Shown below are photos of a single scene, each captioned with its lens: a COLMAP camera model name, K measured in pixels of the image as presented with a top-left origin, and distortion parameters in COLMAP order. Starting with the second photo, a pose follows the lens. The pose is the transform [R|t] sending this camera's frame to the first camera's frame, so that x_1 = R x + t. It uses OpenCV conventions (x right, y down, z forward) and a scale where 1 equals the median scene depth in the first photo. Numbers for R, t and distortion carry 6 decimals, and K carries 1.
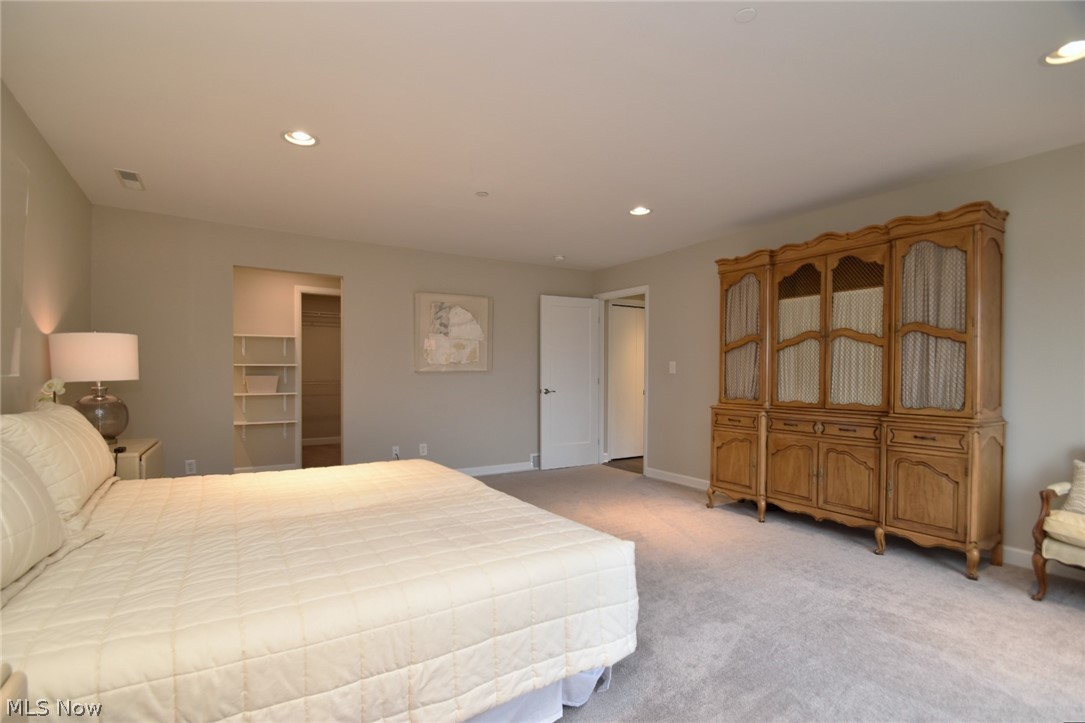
lens RADIAL K [[509.4, 0, 524.1], [0, 509.4, 378.5], [0, 0, 1]] dist [0.002456, -0.014132]
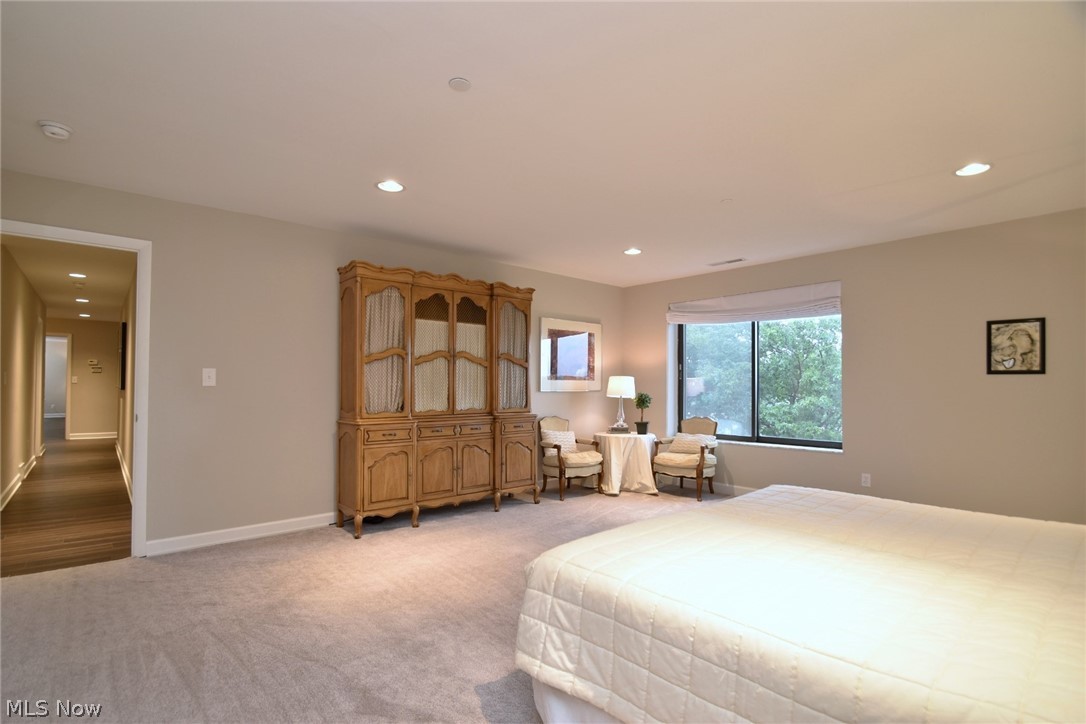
lens RADIAL K [[509.8, 0, 524.6], [0, 509.8, 379.0], [0, 0, 1]] dist [0.002456, -0.014132]
pose [[-0.149663, 0.005689, 0.988721, -0.664201], [0.004857, 0.999976, -0.005018, -0.020317], [-0.988725, 0.004051, -0.149687, 1.008611]]
